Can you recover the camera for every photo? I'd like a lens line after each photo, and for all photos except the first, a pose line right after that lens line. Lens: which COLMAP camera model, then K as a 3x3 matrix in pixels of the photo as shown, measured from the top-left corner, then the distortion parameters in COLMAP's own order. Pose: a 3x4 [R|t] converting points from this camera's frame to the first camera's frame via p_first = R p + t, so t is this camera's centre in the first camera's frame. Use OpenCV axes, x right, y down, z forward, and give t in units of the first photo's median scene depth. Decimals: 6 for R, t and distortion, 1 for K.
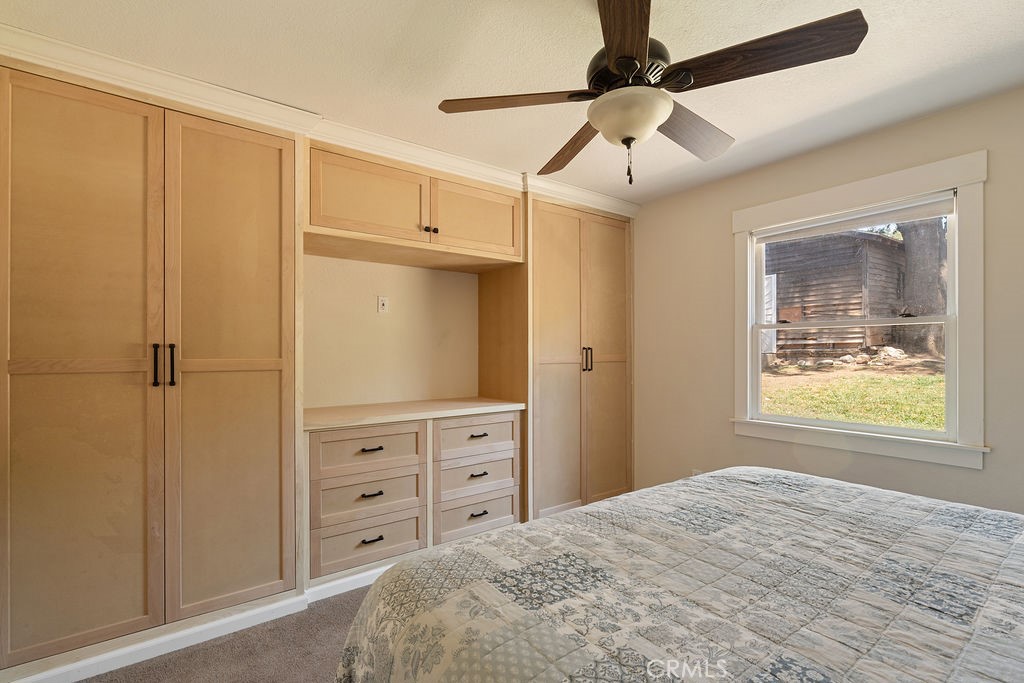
lens RADIAL K [[468.3, 0, 512.0], [0, 468.3, 354.8], [0, 0, 1]] dist [-0.000871, -0.000175]
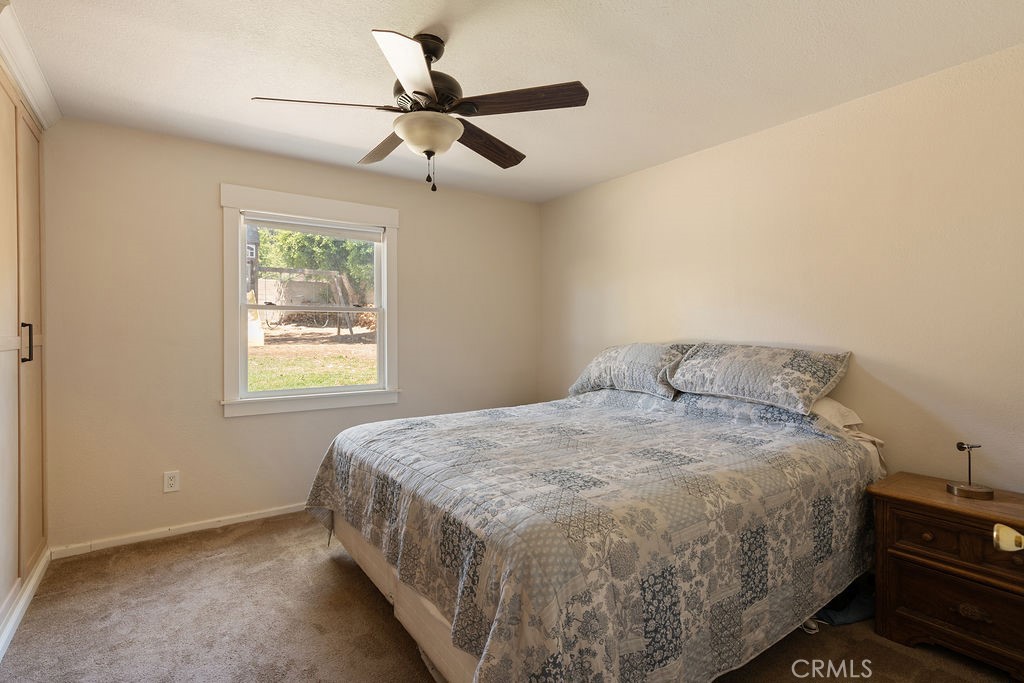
lens RADIAL K [[493.3, 0, 512.0], [0, 493.3, 341.5], [0, 0, 1]] dist [-0.000688, 0.000030]
pose [[0.023012, -0.017476, 0.999582, -1.246129], [0.005145, 0.999836, 0.017362, 0.001162], [-0.999722, 0.004744, 0.023098, 0.941250]]
